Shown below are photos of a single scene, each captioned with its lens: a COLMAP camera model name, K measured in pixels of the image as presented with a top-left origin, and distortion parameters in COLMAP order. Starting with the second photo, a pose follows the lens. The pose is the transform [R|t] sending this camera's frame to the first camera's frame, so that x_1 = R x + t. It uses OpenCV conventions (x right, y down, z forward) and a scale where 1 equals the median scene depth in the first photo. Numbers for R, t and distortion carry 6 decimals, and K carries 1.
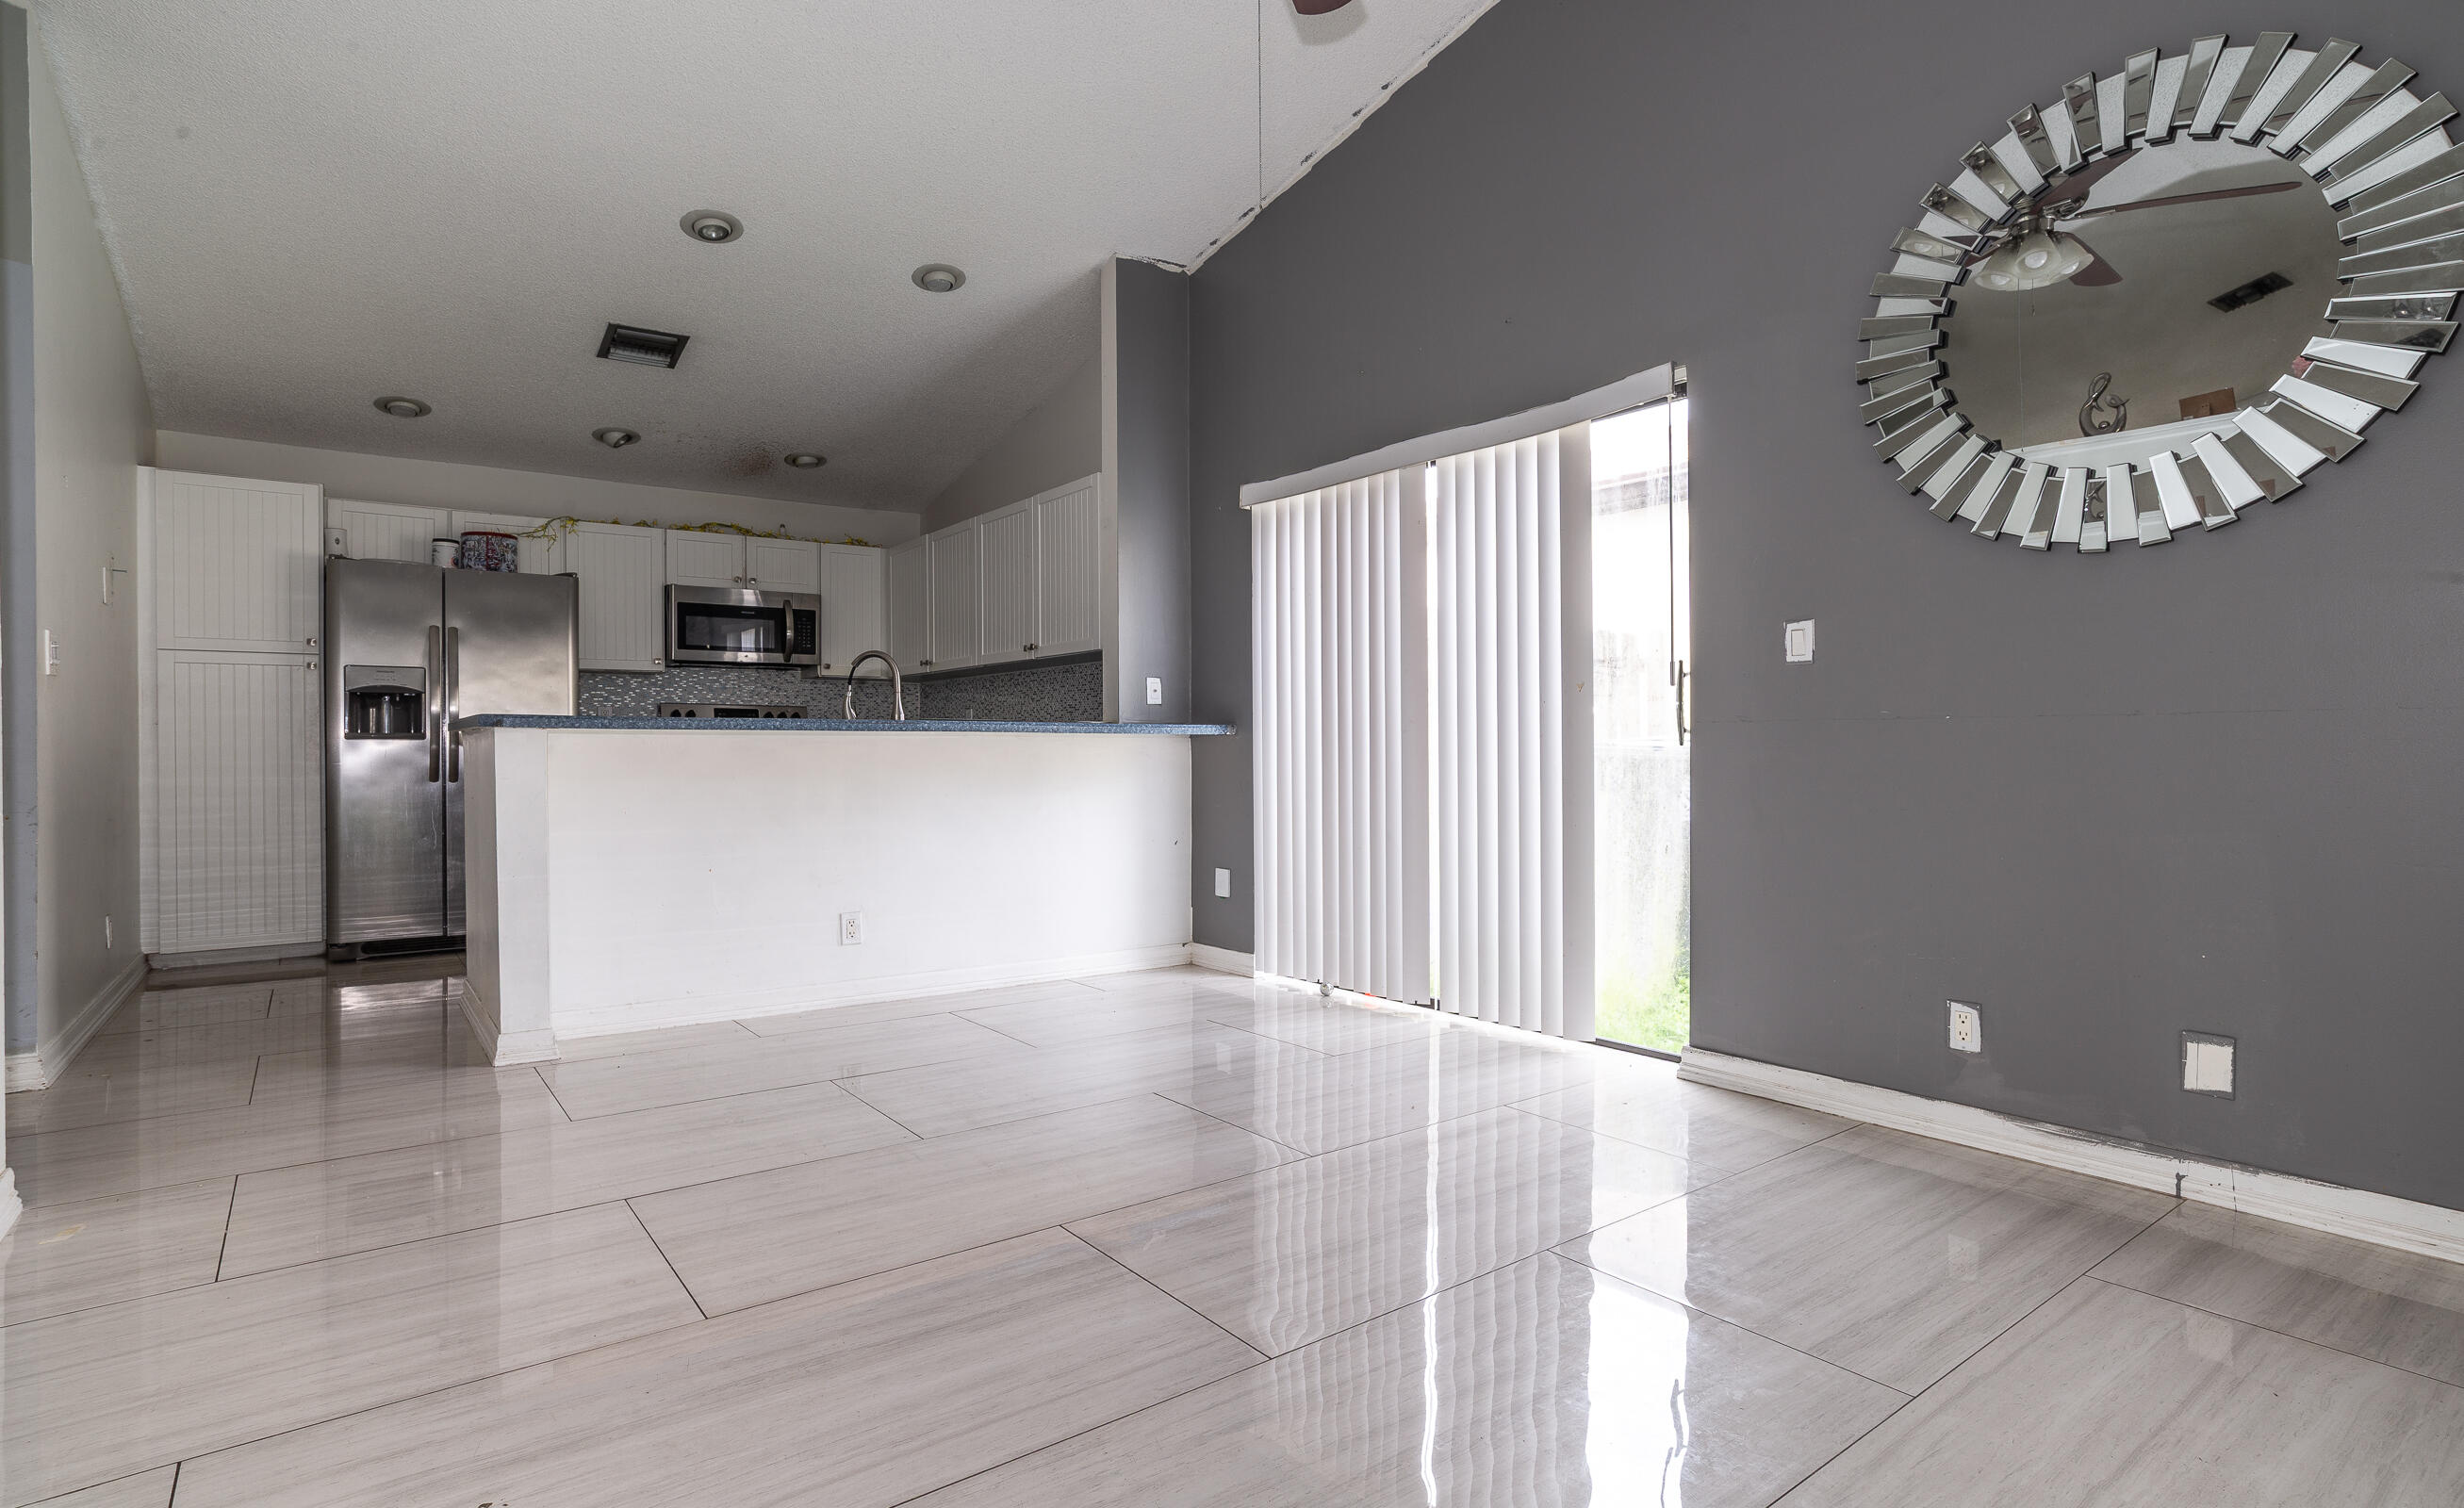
lens RADIAL K [[1229.3, 0, 1225.7], [0, 1229.3, 753.4], [0, 0, 1]] dist [-0.025015, 0.001369]
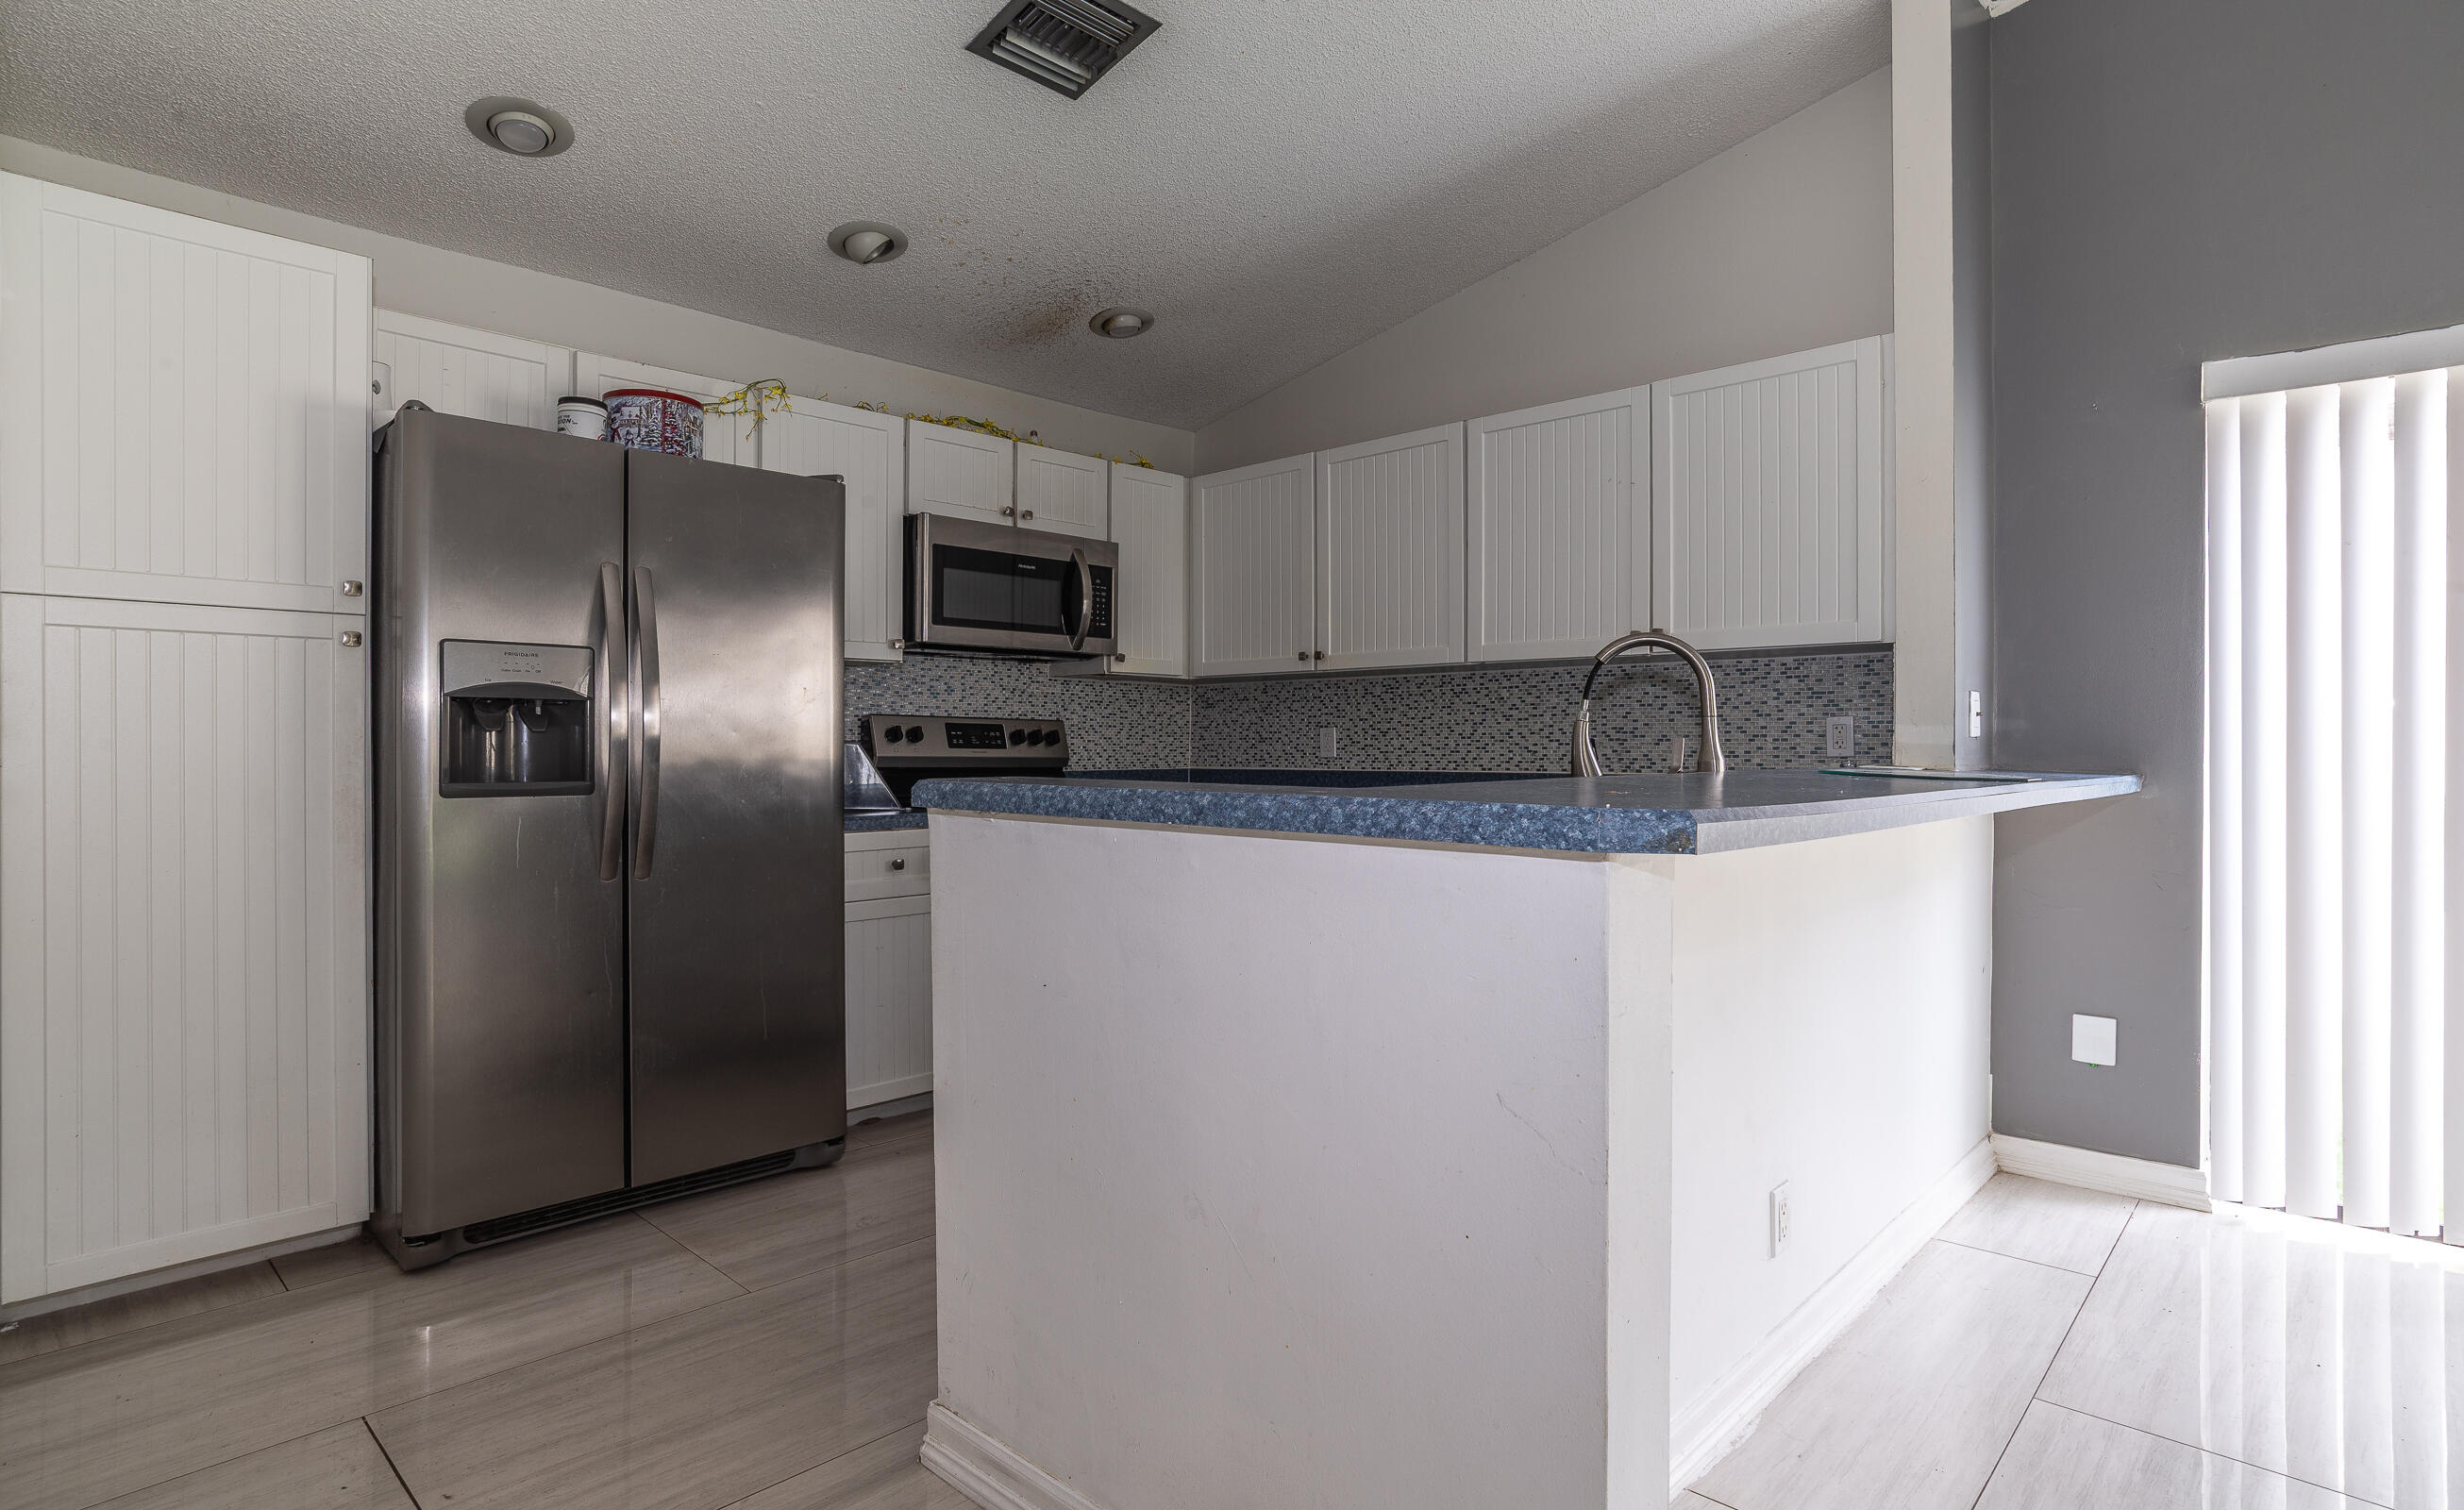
lens RADIAL K [[1242.2, 0, 1198.5], [0, 1242.2, 738.6], [0, 0, 1]] dist [-0.021404, 0.000666]
pose [[0.985415, 0.006513, 0.170041, -0.469556], [-0.004841, 0.999936, -0.010249, -0.027817], [-0.170097, 0.009277, 0.985384, 0.437774]]
